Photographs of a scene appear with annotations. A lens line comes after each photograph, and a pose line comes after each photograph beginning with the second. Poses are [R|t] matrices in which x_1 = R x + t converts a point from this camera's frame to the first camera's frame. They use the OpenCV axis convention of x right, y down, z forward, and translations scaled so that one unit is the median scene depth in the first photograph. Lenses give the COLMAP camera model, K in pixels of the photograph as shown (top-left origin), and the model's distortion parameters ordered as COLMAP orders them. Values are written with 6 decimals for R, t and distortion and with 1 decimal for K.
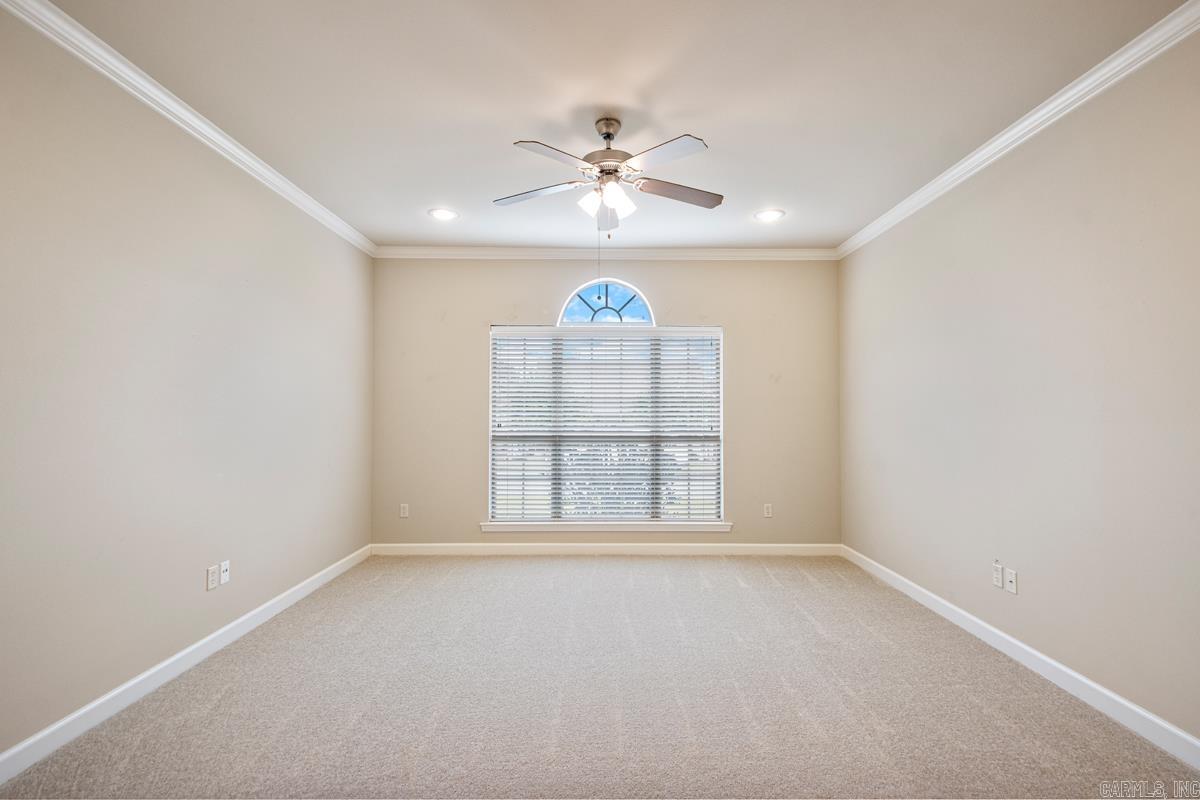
lens RADIAL K [[562.3, 0, 595.1], [0, 562.3, 394.0], [0, 0, 1]] dist [0.030345, -0.012875]
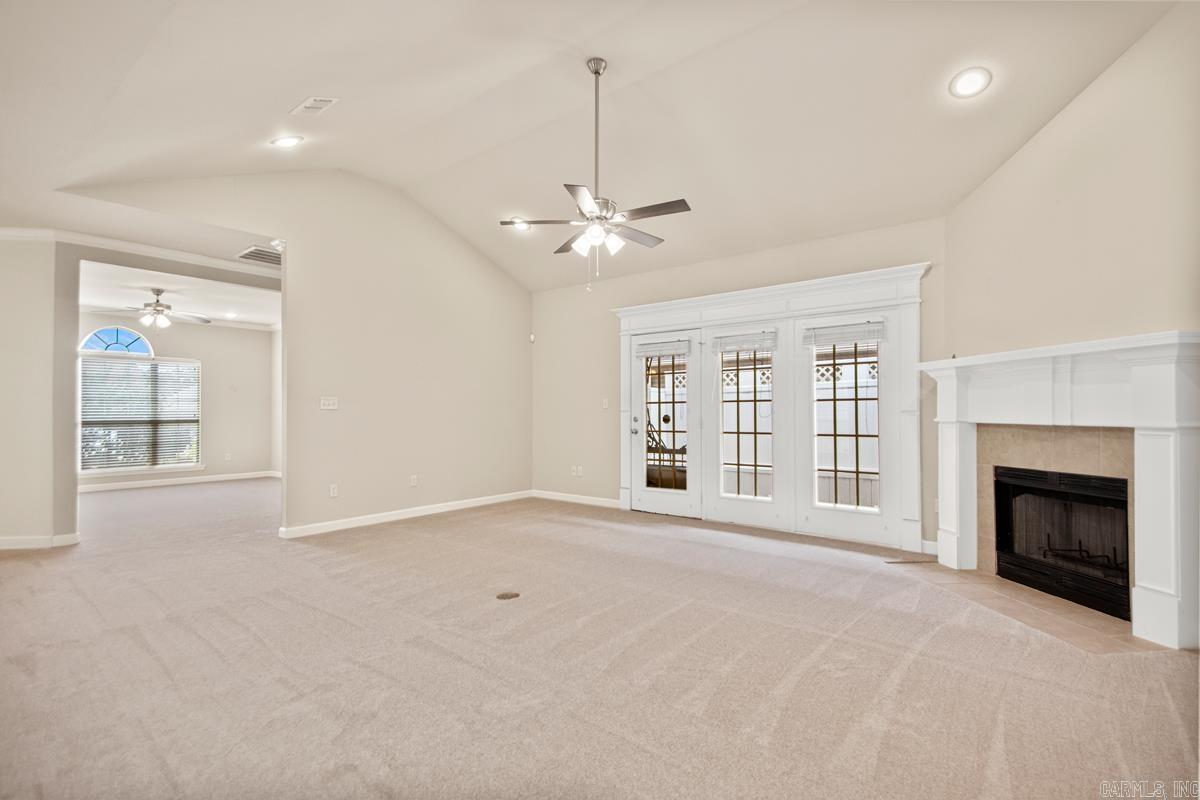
lens RADIAL K [[562.3, 0, 595.6], [0, 562.3, 398.1], [0, 0, 1]] dist [0.030345, -0.012875]
pose [[0.645956, 0.014977, 0.763227, -0.366096], [-0.018865, 0.999815, -0.003653, -0.014396], [-0.763141, -0.012039, 0.646120, -1.207978]]
